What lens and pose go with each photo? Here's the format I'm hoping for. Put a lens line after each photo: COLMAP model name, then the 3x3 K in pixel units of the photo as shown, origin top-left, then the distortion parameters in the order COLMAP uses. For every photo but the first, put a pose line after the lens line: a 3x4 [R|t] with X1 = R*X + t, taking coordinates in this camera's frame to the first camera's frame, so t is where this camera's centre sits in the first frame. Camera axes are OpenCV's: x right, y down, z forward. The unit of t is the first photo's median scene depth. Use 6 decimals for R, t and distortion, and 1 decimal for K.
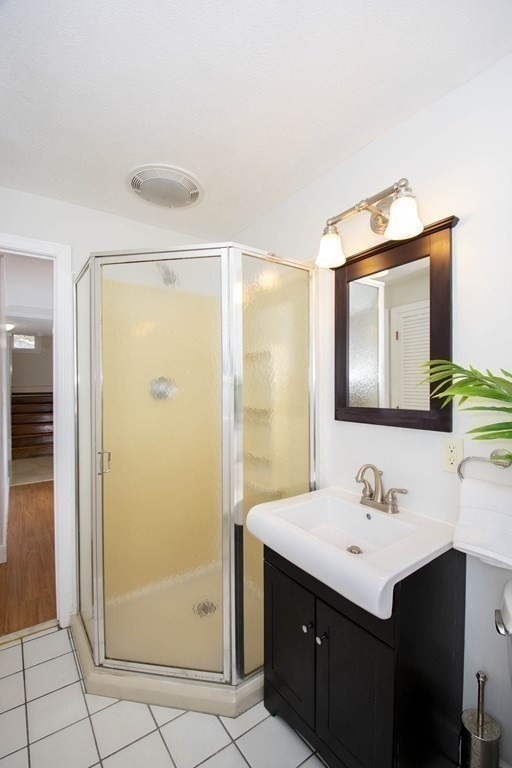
lens RADIAL K [[344.2, 0, 255.1], [0, 344.2, 381.5], [0, 0, 1]] dist [0.021496, -0.028801]
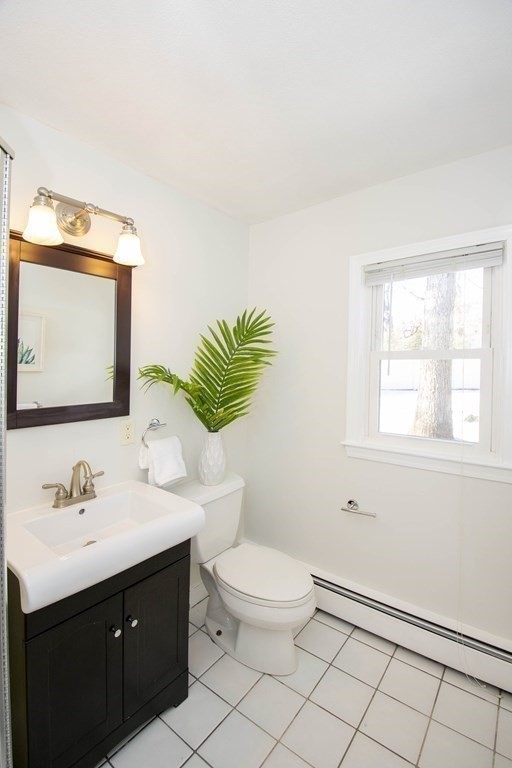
lens RADIAL K [[344.2, 0, 255.1], [0, 344.2, 381.5], [0, 0, 1]] dist [0.021496, -0.028801]
pose [[-0.277292, -0.023001, 0.960510, -0.833343], [0.007841, 0.999626, 0.026201, -0.018601], [-0.960754, 0.014797, -0.277008, 0.832128]]
